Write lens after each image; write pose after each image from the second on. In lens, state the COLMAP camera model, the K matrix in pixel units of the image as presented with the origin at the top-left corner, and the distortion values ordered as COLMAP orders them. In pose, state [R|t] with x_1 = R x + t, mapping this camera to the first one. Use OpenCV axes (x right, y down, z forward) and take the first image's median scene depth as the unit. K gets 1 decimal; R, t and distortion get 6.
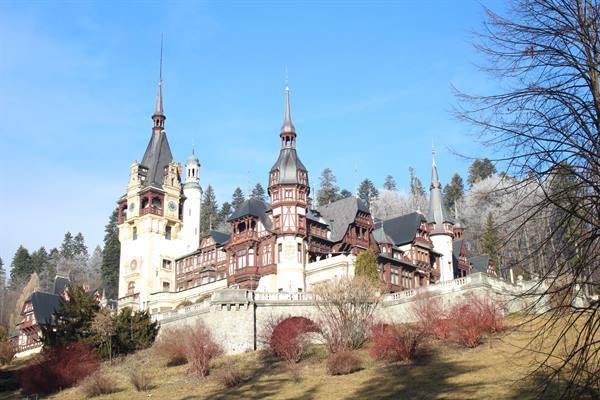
lens RADIAL K [[742.8, 0, 300.0], [0, 742.8, 200.0], [0, 0, 1]] dist [-0.101823, -0.000706]
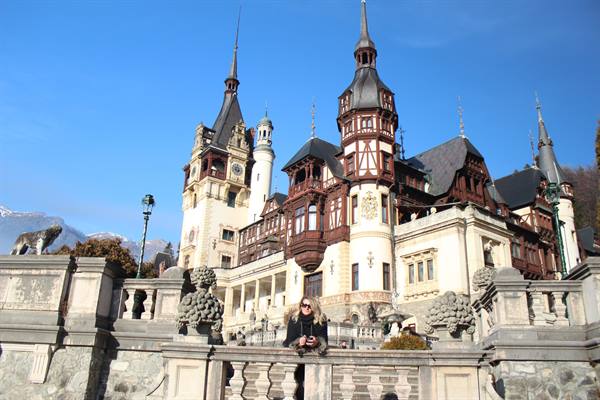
lens RADIAL K [[460.9, 0, 300.0], [0, 460.9, 200.0], [0, 0, 1]] dist [-0.117887, -0.000610]
pose [[0.981450, -0.019424, -0.190732, 0.003241], [0.014770, 0.999558, -0.025794, 0.067984], [0.191149, 0.022499, 0.981303, 0.551643]]
